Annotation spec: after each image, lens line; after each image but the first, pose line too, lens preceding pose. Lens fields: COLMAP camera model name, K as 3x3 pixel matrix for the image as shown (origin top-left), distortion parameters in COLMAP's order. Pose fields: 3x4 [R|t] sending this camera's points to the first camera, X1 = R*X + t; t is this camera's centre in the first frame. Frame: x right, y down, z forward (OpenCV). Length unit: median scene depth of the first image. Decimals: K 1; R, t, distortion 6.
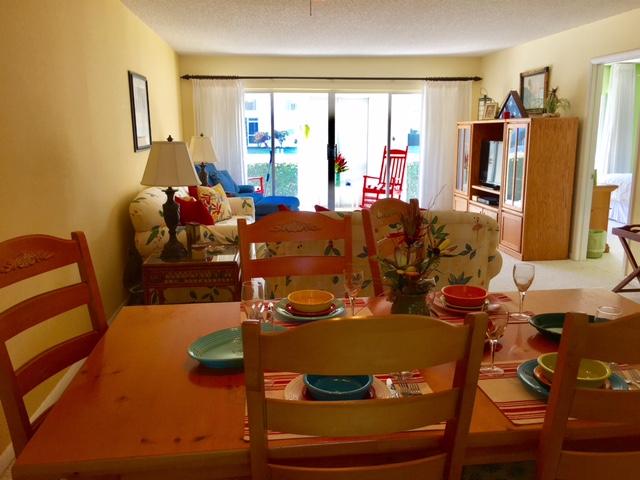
lens RADIAL K [[559.6, 0, 317.5], [0, 559.6, 240.1], [0, 0, 1]] dist [0.063737, -0.079661]
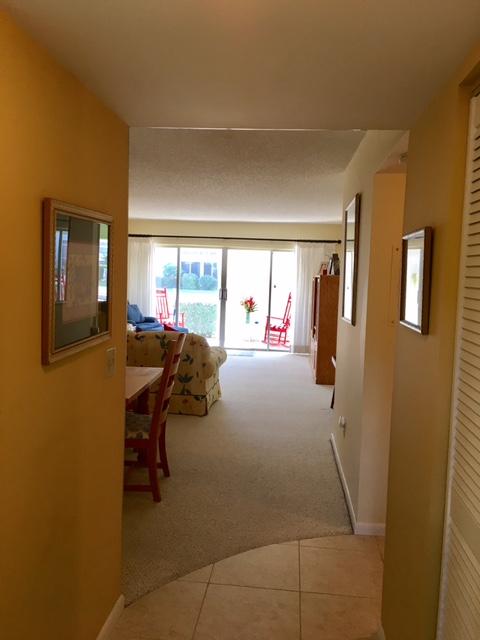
lens RADIAL K [[559.6, 0, 241.1], [0, 559.6, 317.5], [0, 0, 1]] dist [0.063737, -0.079661]
pose [[0.979945, 0.051879, -0.192395, 0.316698], [-0.074316, 0.991004, -0.111301, 0.030375], [0.184890, 0.123367, 0.974985, -0.213295]]
